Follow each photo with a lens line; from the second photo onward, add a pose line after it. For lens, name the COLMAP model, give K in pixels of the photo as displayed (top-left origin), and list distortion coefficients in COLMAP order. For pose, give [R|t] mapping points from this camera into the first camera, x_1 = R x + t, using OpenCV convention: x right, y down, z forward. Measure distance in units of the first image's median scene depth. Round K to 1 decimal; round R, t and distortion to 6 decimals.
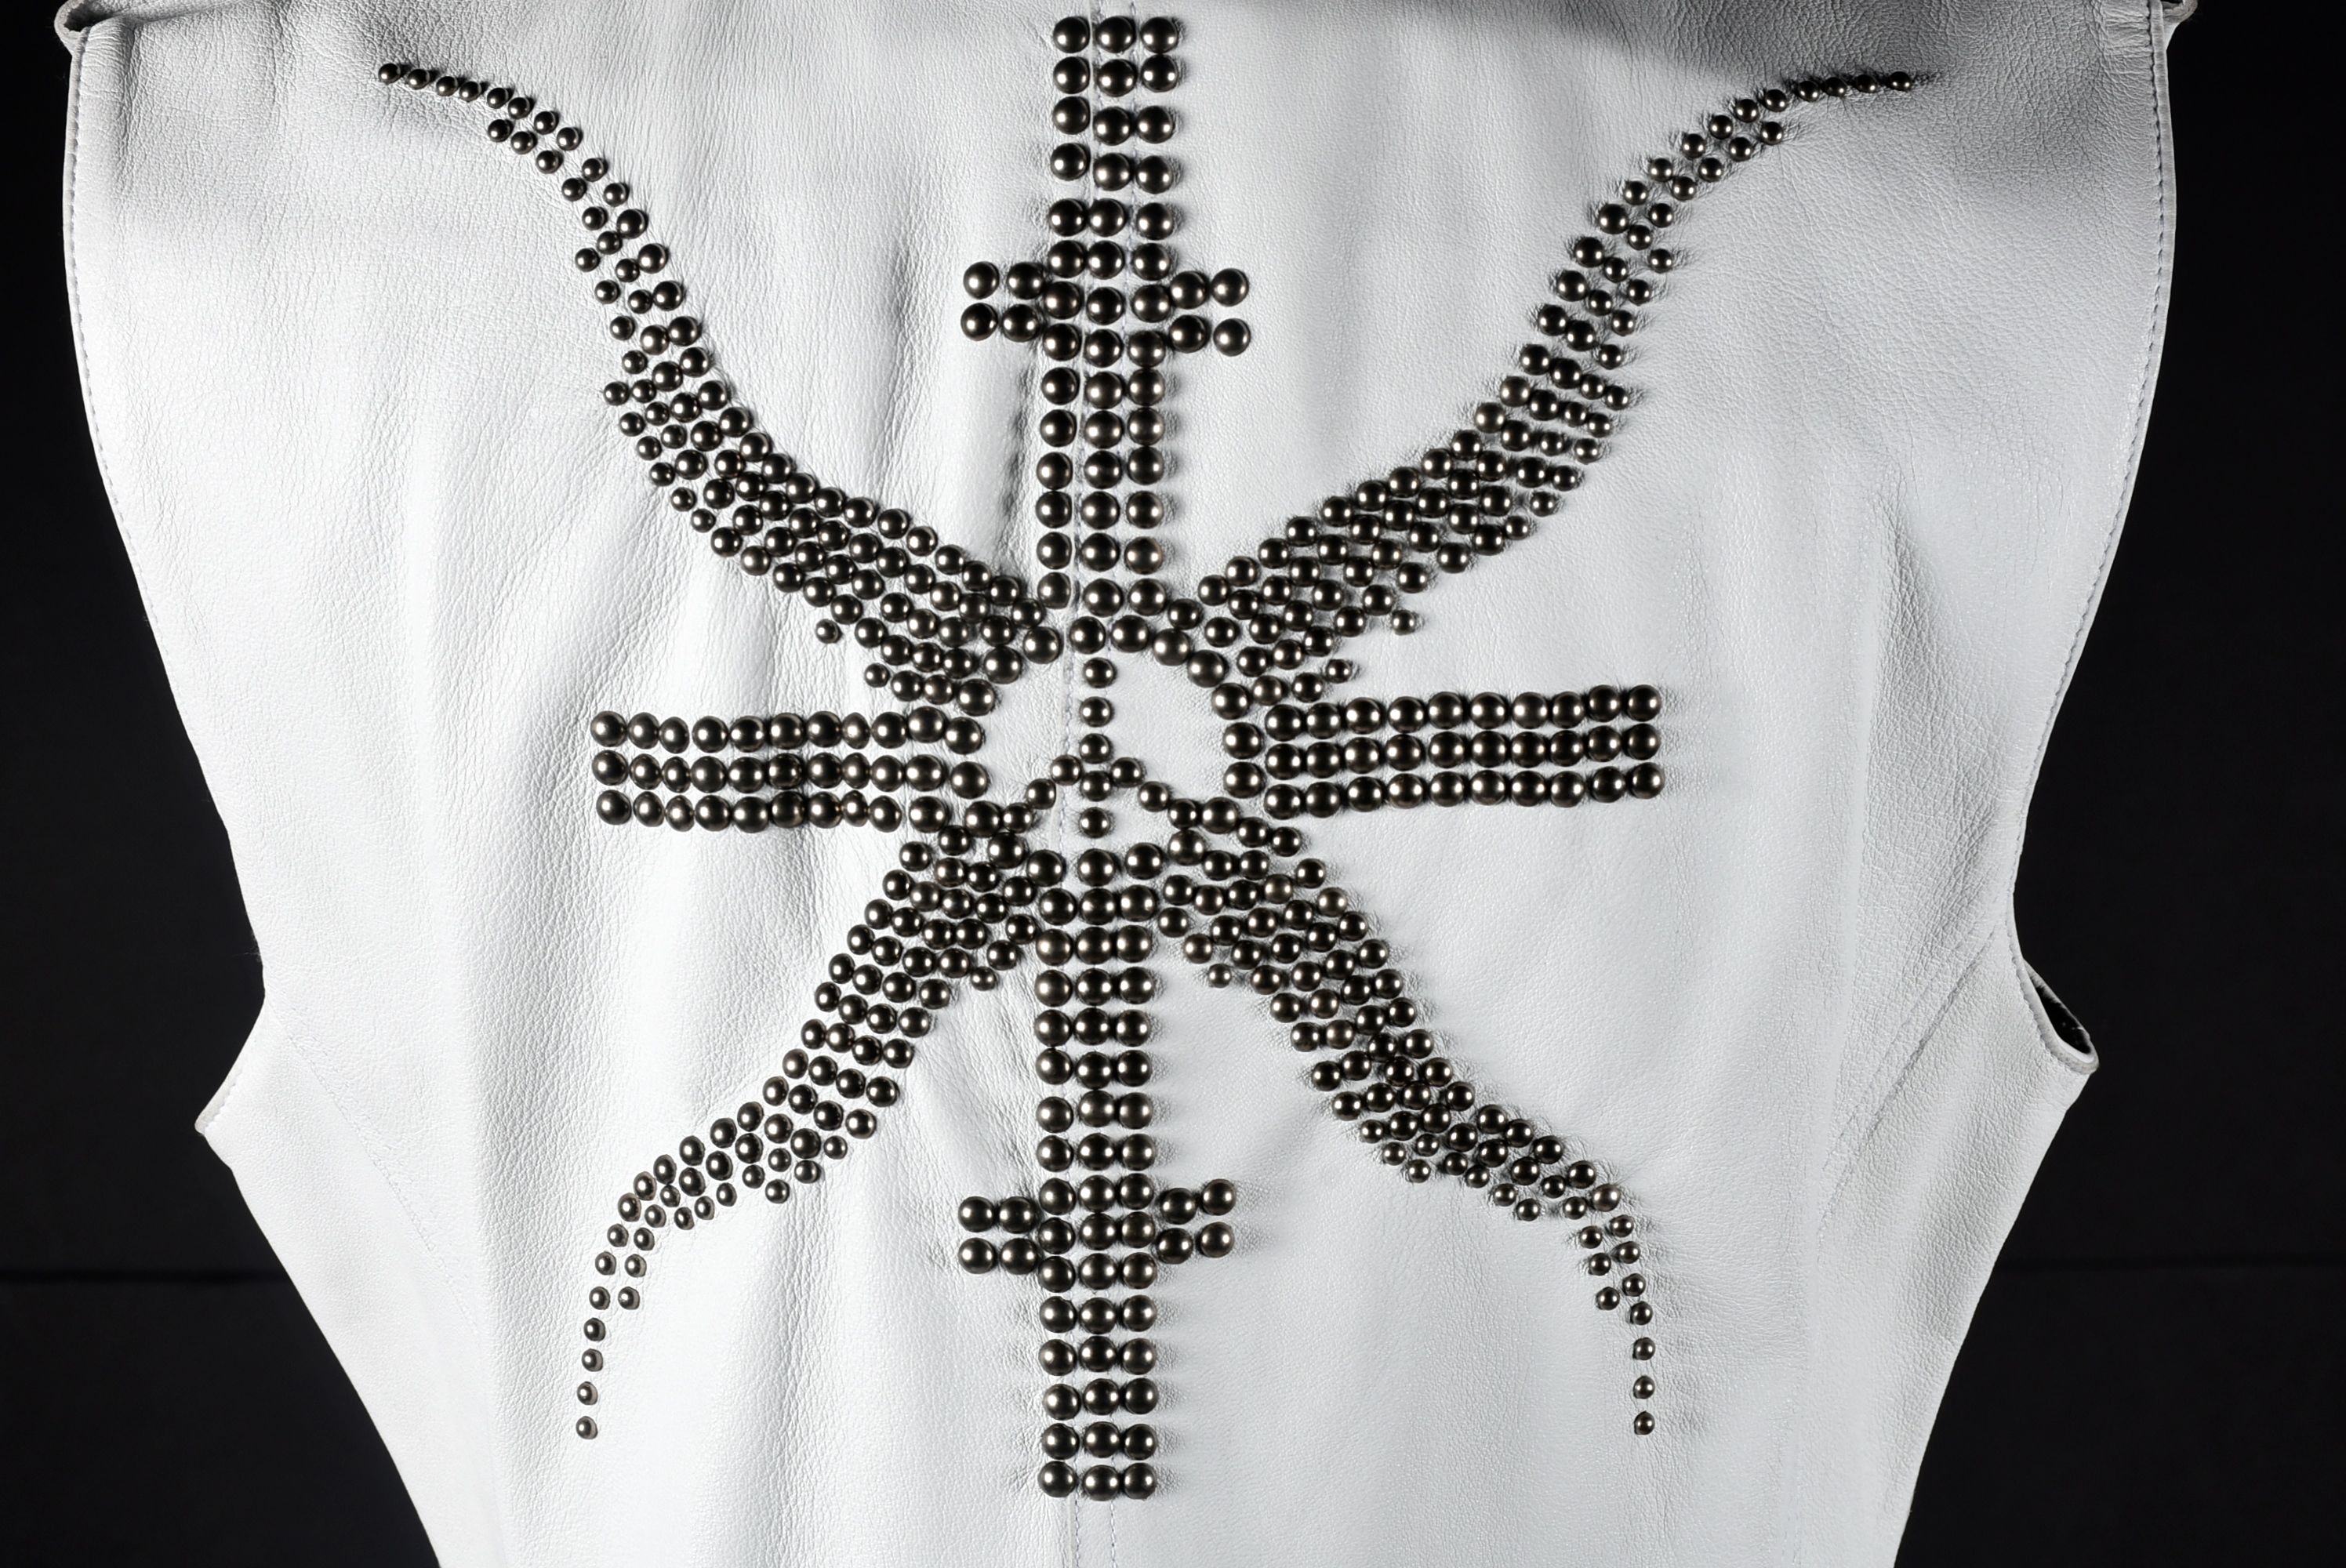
lens RADIAL K [[6209.5, 0, 1150.5], [0, 6209.5, 781.7], [0, 0, 1]] dist [-0.106454, 0.000000]
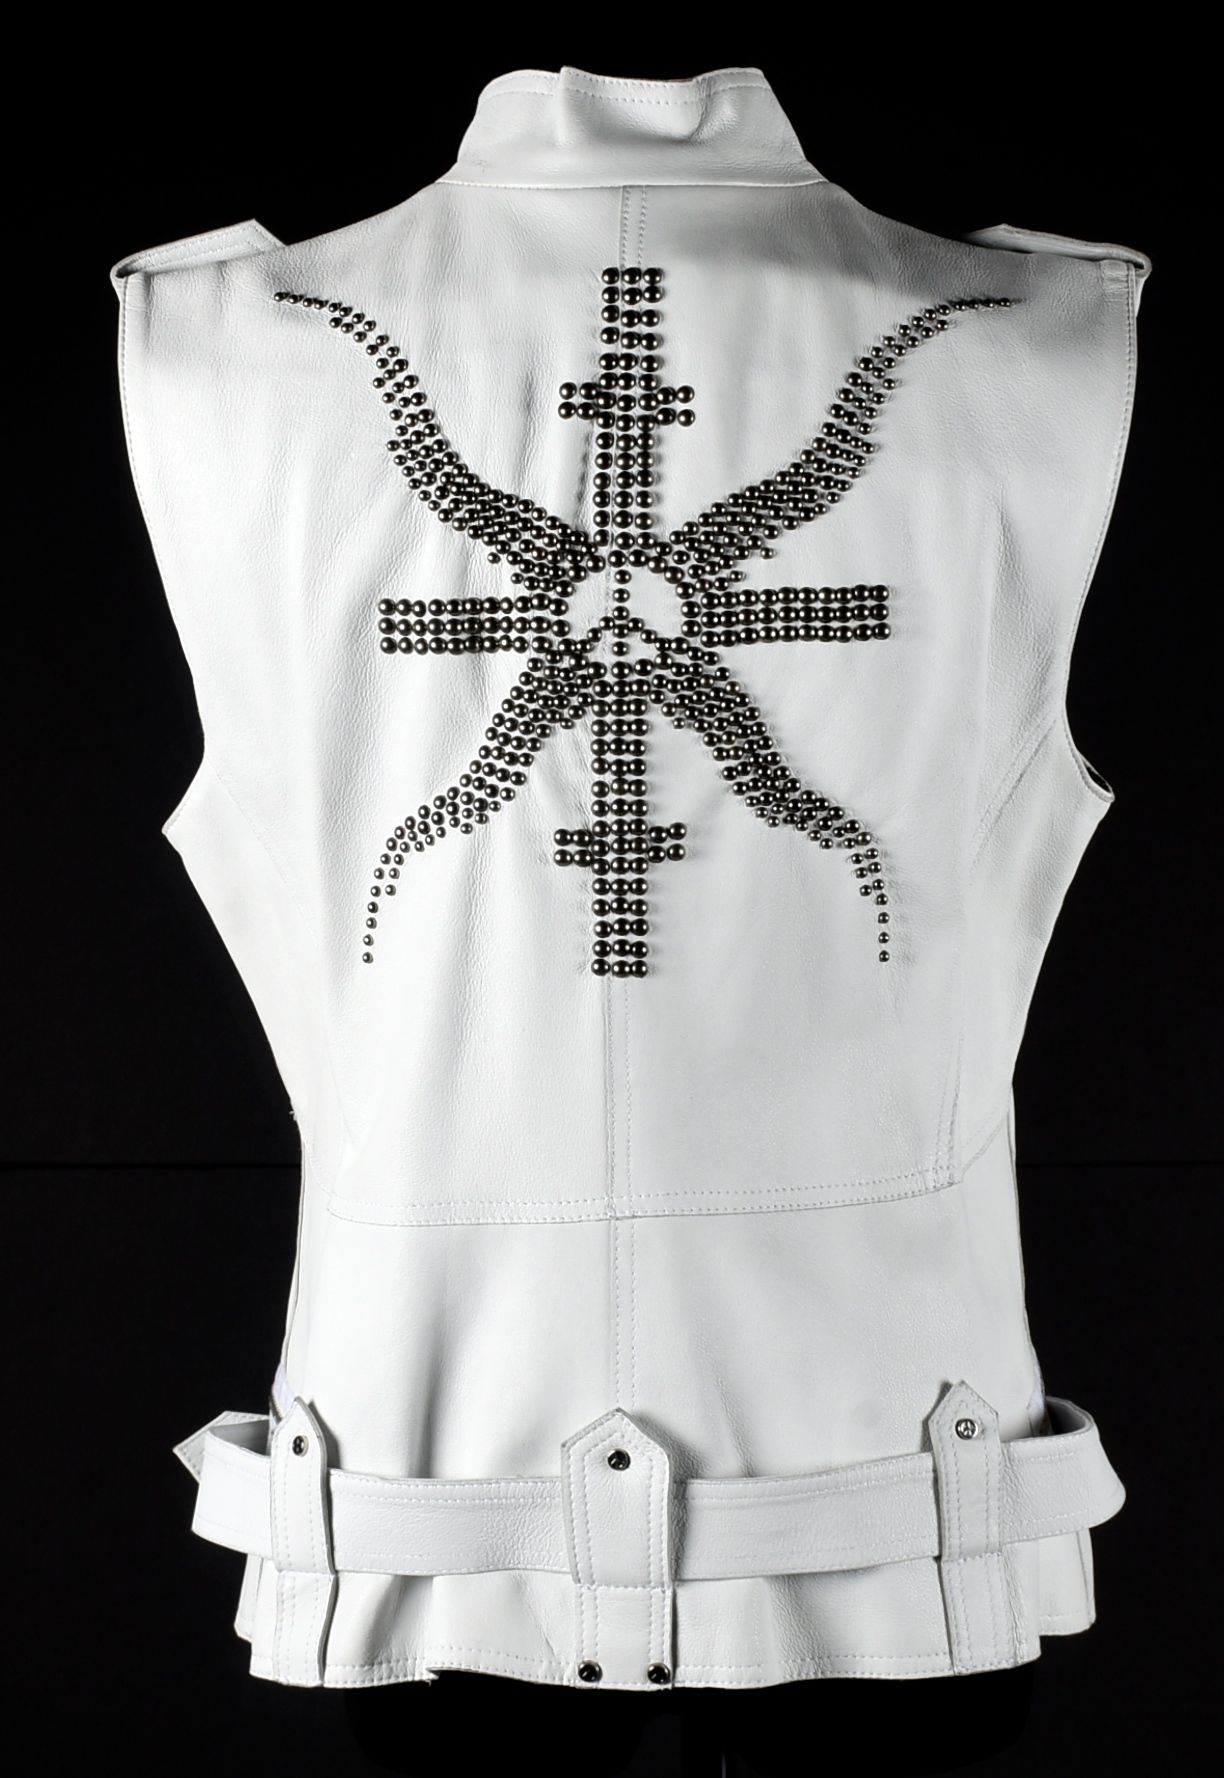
lens RADIAL K [[4842.8, 0, 621.1], [0, 4842.8, 890.4], [0, 0, 1]] dist [-0.205601, 0.000000]
pose [[0.999971, 0.003314, 0.006897, -0.019594], [-0.003181, 0.999809, -0.019265, 0.119691], [-0.006960, 0.019243, 0.999791, -0.636782]]
